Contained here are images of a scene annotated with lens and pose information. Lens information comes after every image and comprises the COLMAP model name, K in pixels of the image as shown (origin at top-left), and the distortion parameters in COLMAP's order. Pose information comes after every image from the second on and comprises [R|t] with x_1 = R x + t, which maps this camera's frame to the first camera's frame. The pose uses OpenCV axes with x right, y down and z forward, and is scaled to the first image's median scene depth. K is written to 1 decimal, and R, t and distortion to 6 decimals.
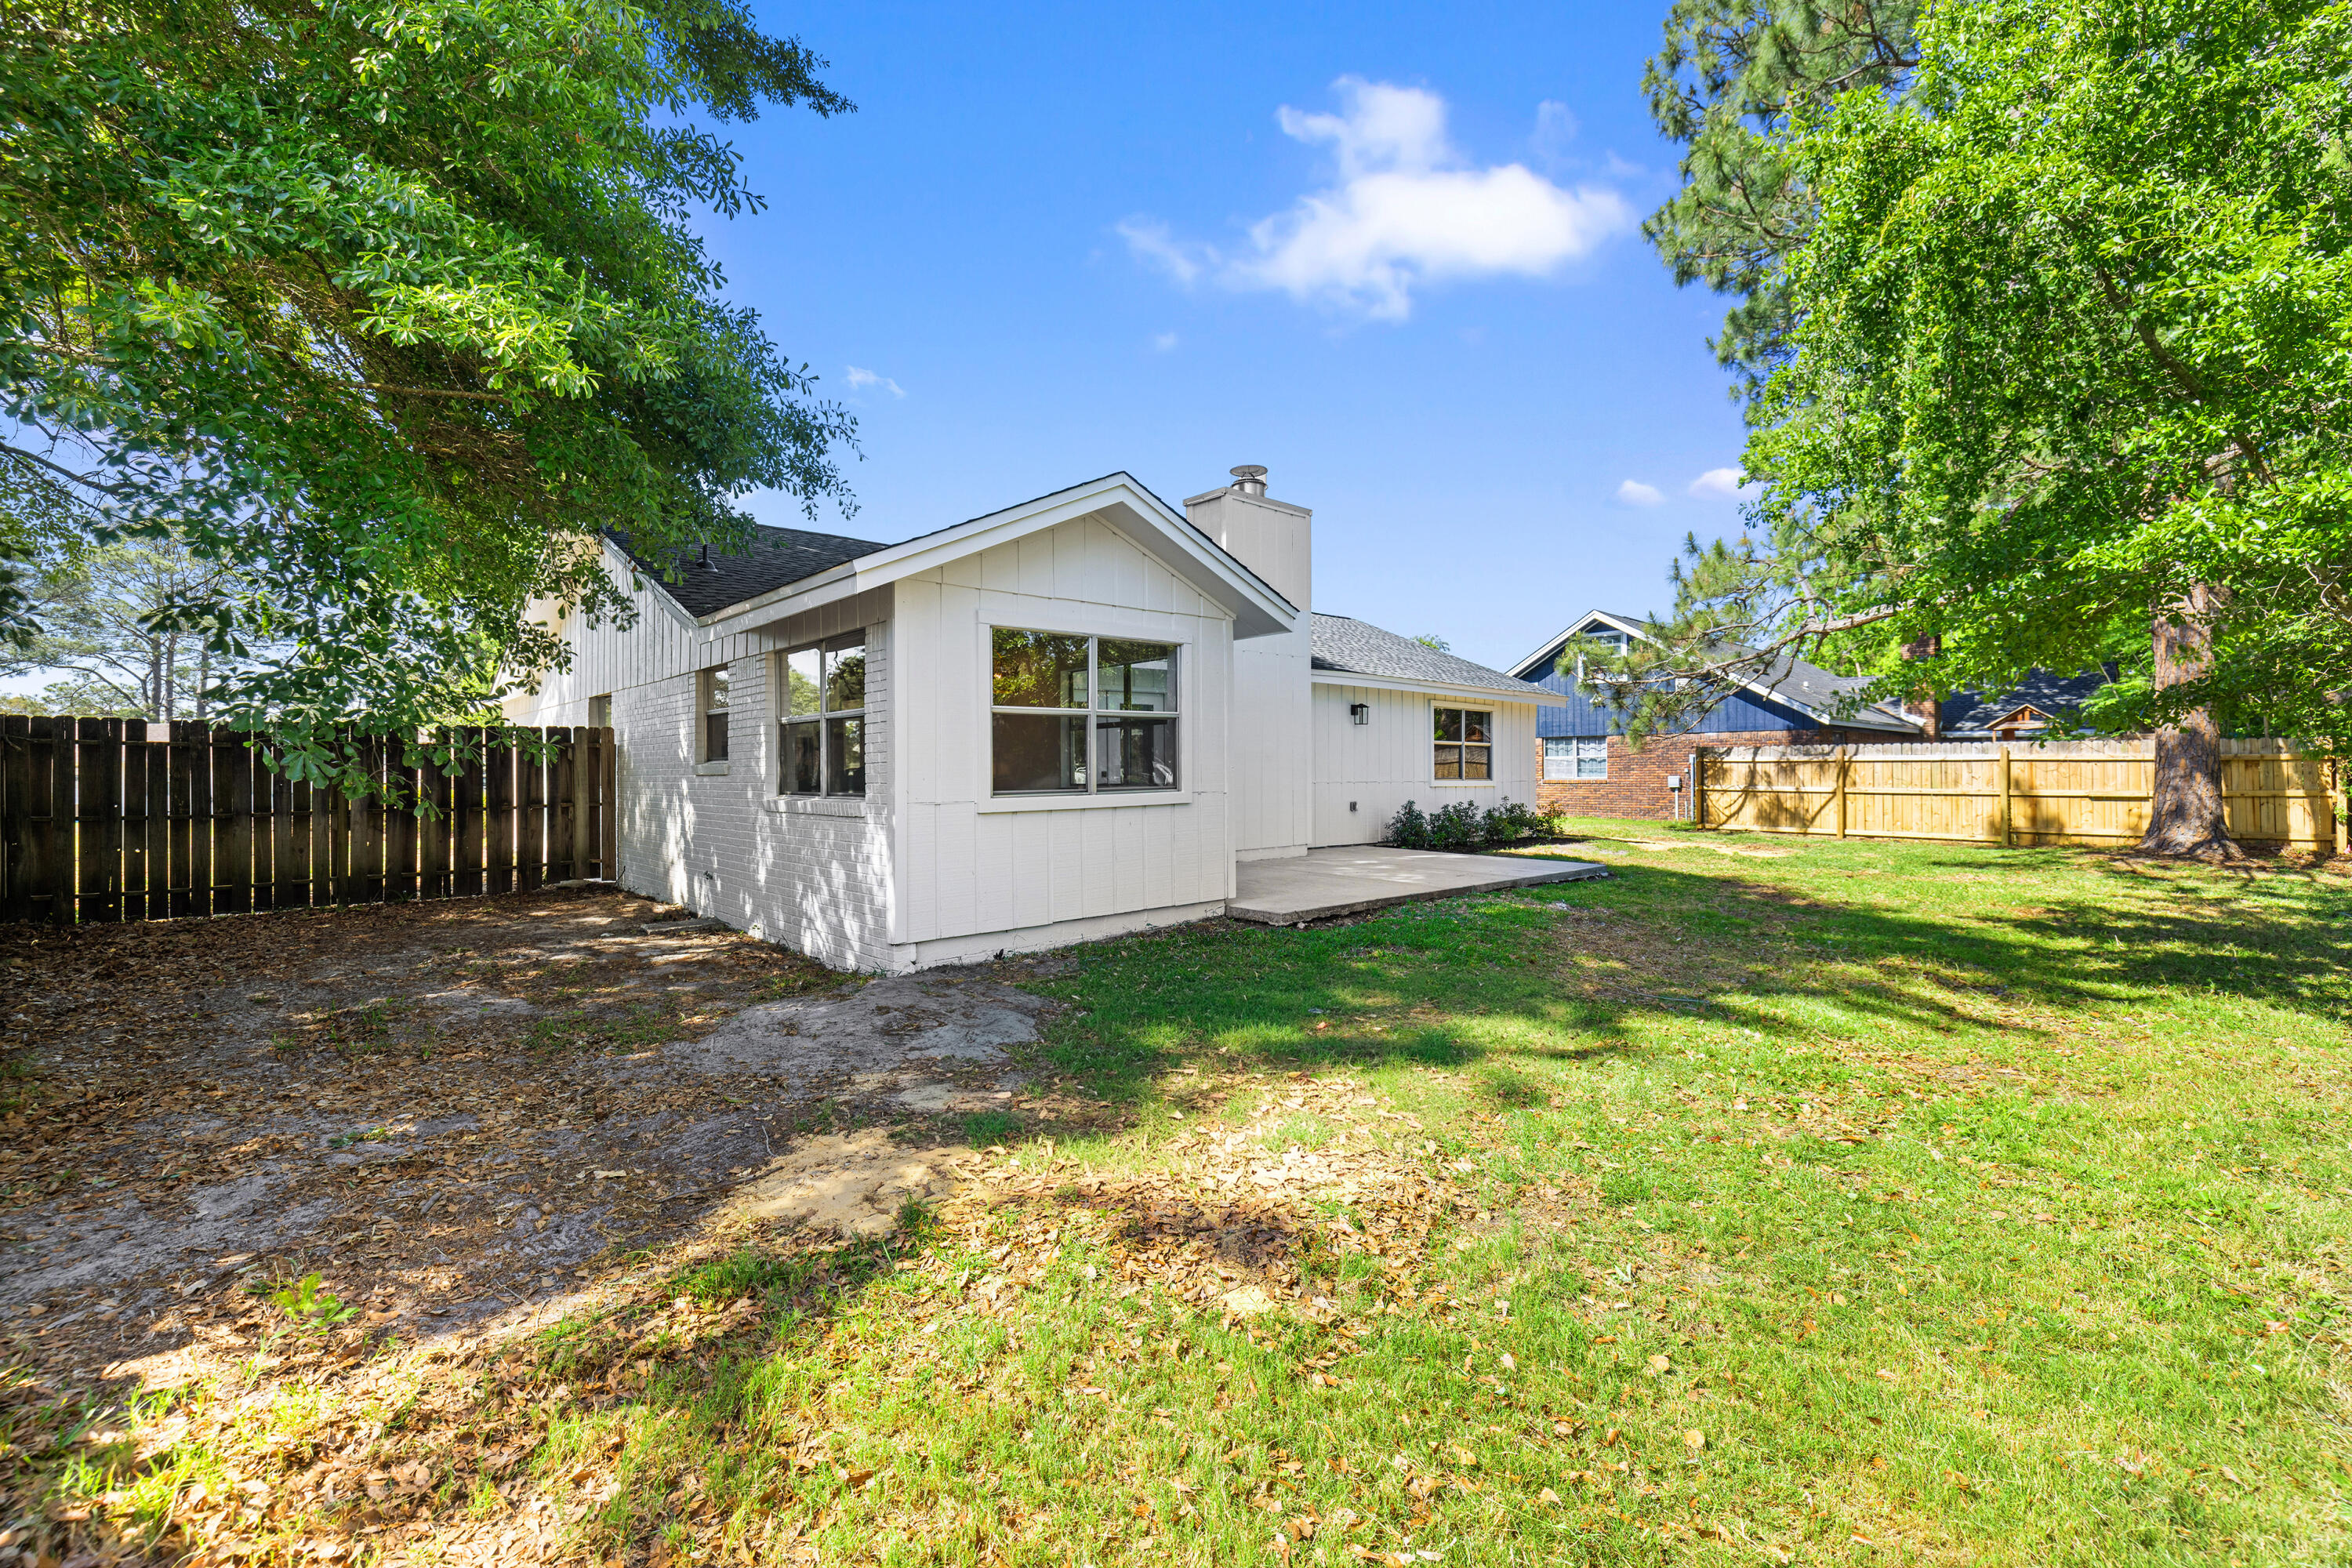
lens RADIAL K [[996.0, 0, 1160.2], [0, 996.0, 775.3], [0, 0, 1]] dist [-0.002255, -0.000085]
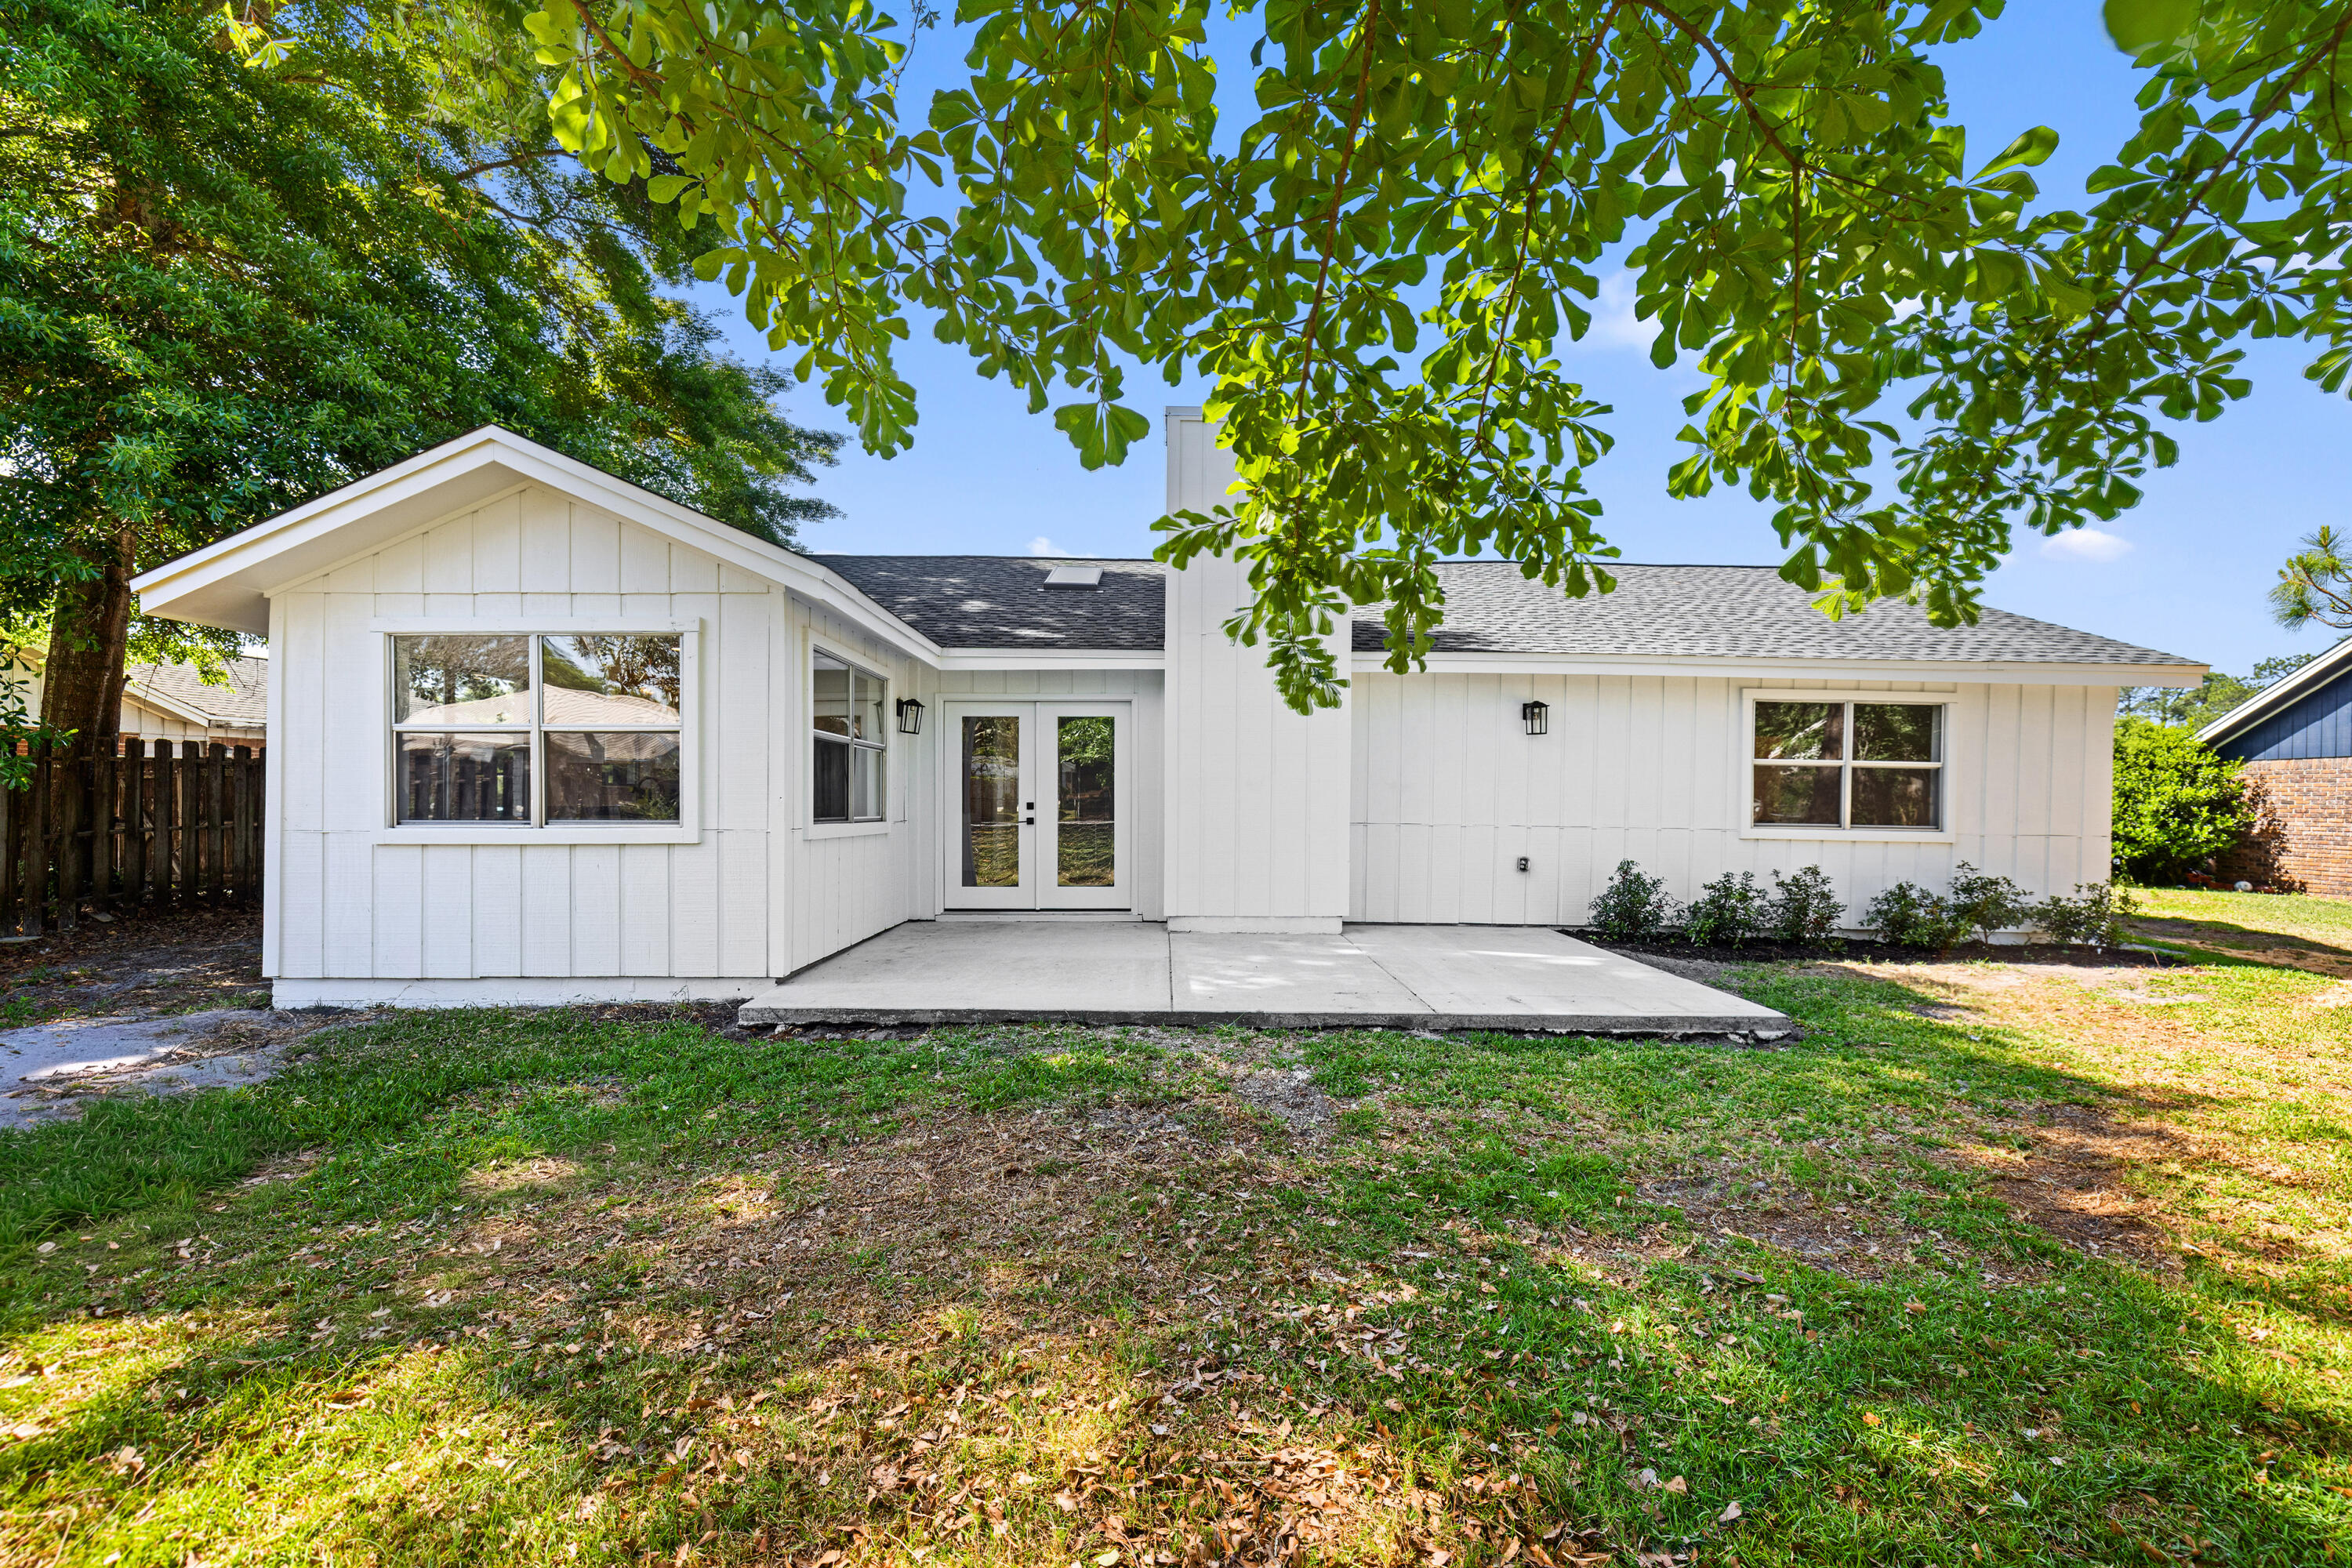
lens RADIAL K [[1017.1, 0, 1185.1], [0, 1017.1, 804.2], [0, 0, 1]] dist [0.001613, 0.000107]
pose [[0.745010, 0.017001, -0.666837, 0.385181], [-0.016355, 0.999840, 0.007219, -0.006766], [0.666853, 0.005528, 0.745169, 0.314408]]
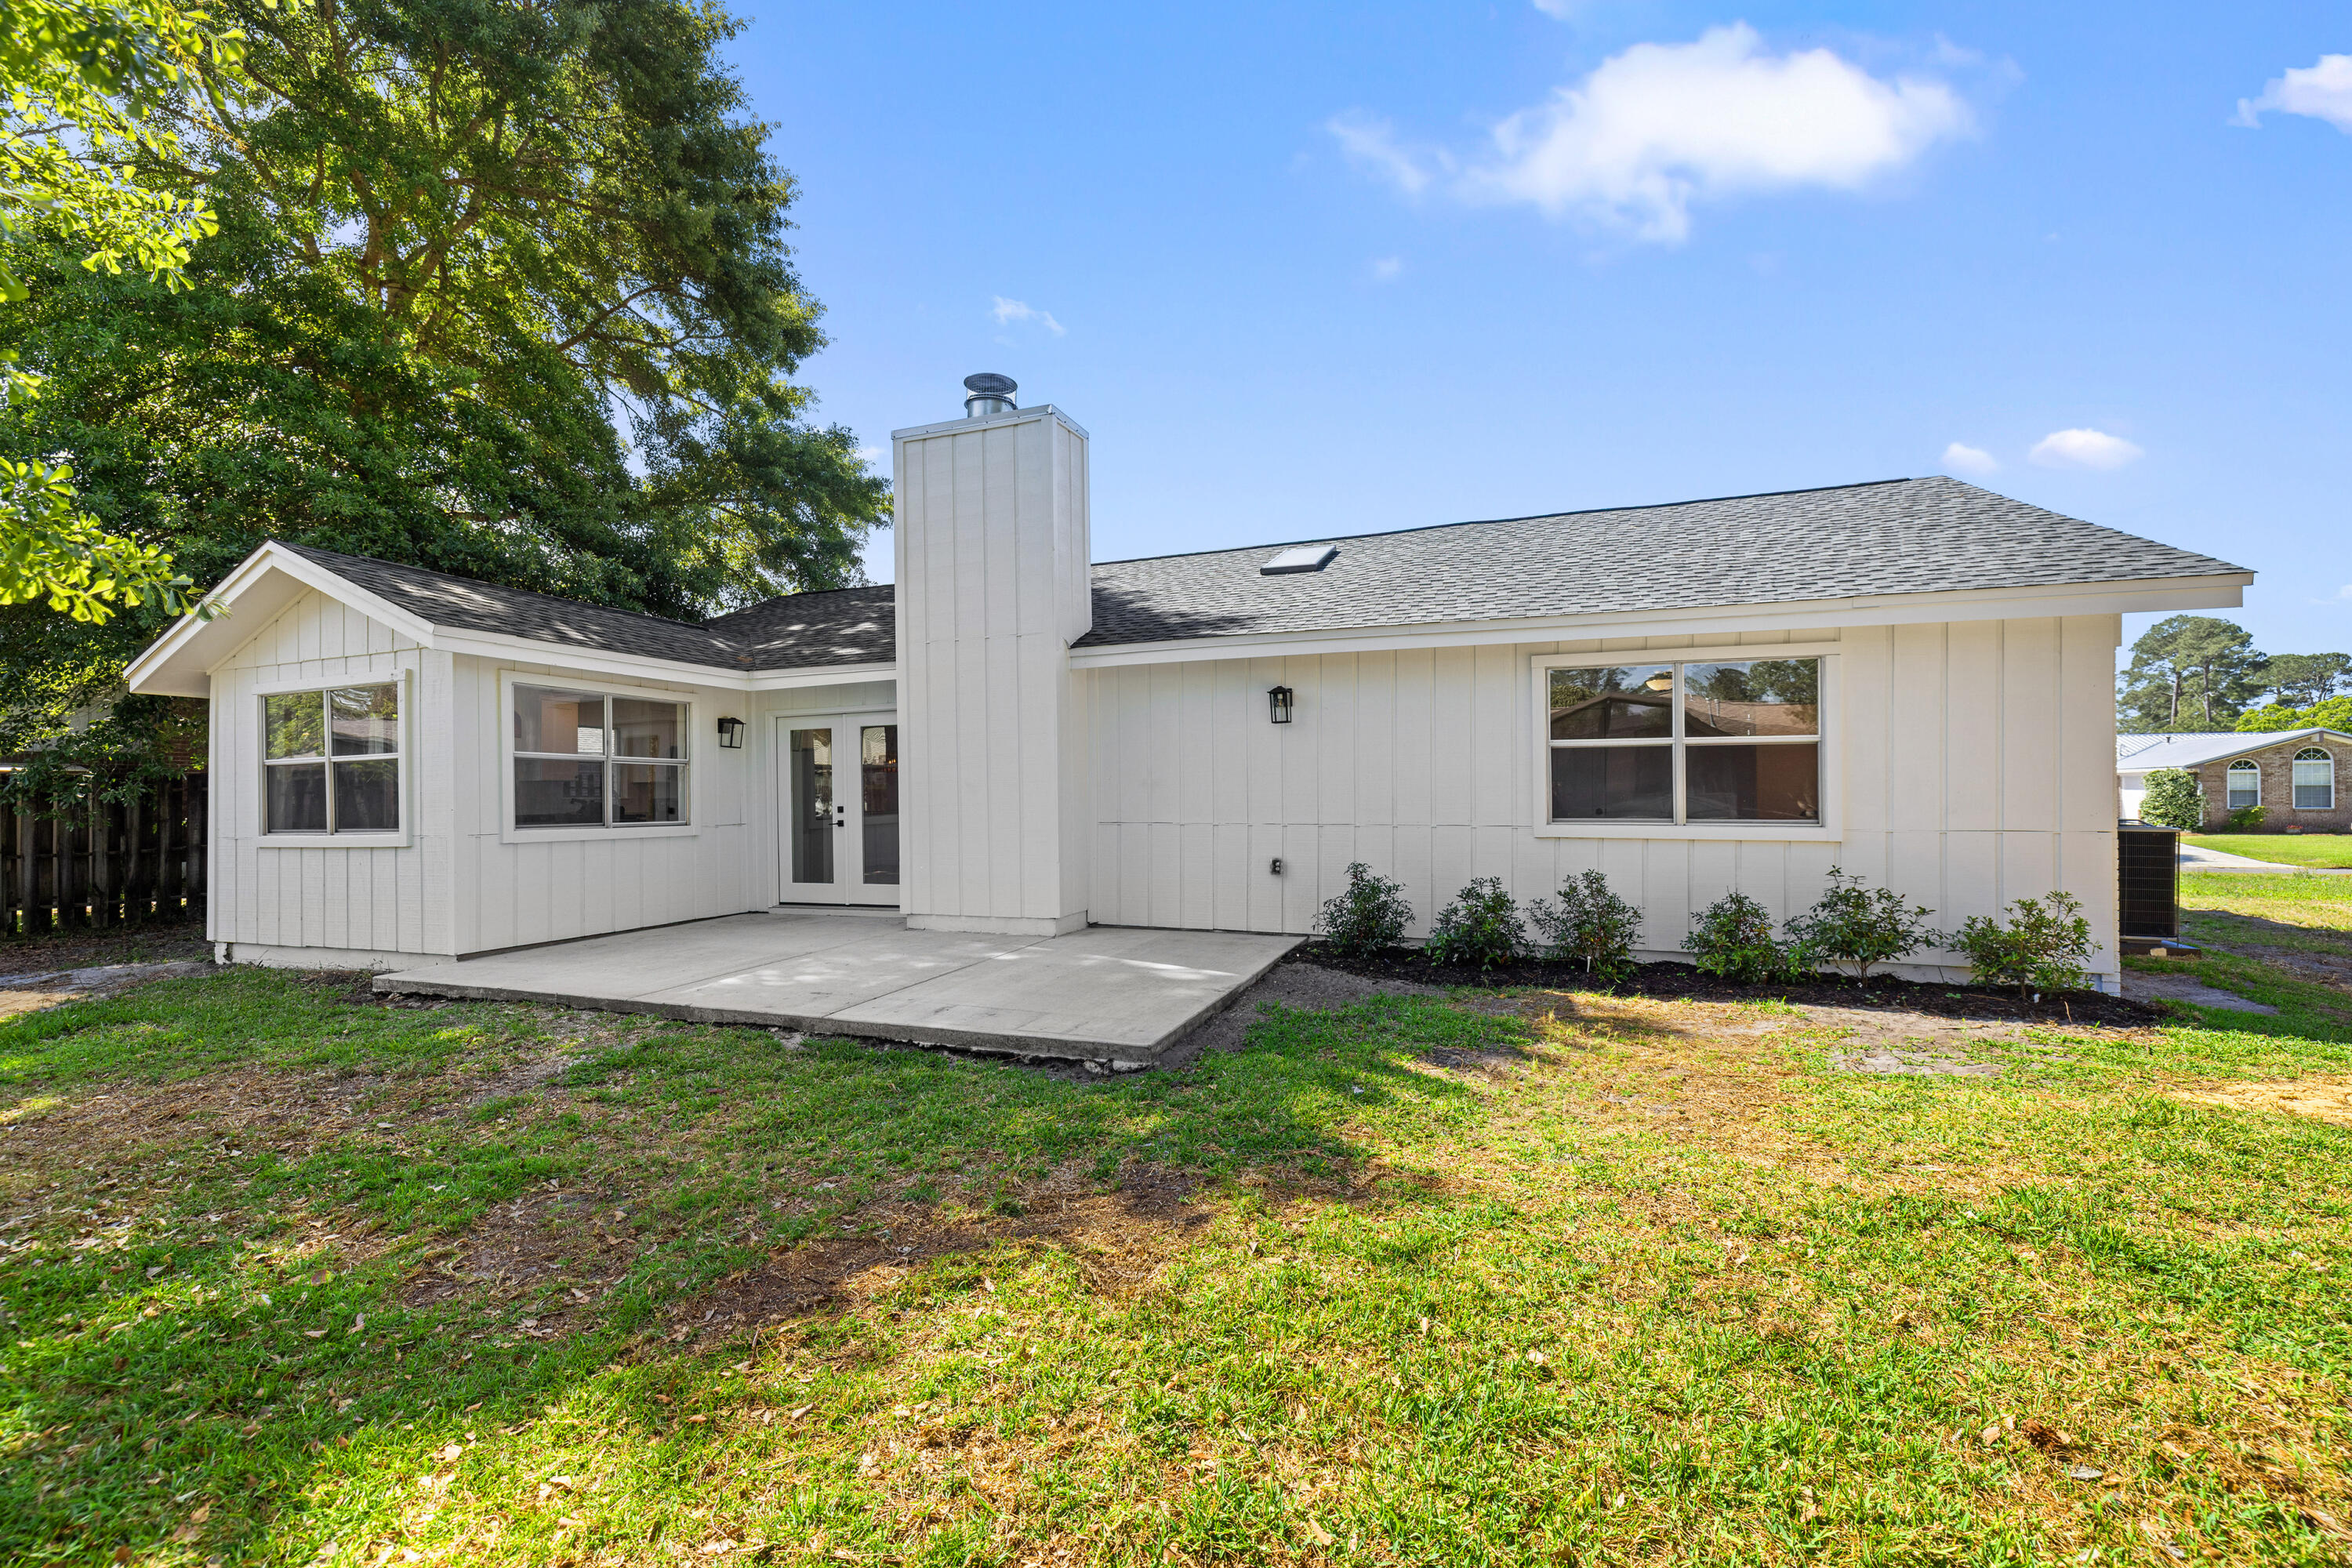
lens RADIAL K [[998.7, 0, 1154.4], [0, 998.7, 795.6], [0, 0, 1]] dist [-0.002604, -0.000458]
pose [[0.446429, 0.003308, -0.894813, 0.564109], [0.005364, 0.999965, 0.006374, -0.011469], [0.894803, -0.007645, 0.446396, 0.565719]]
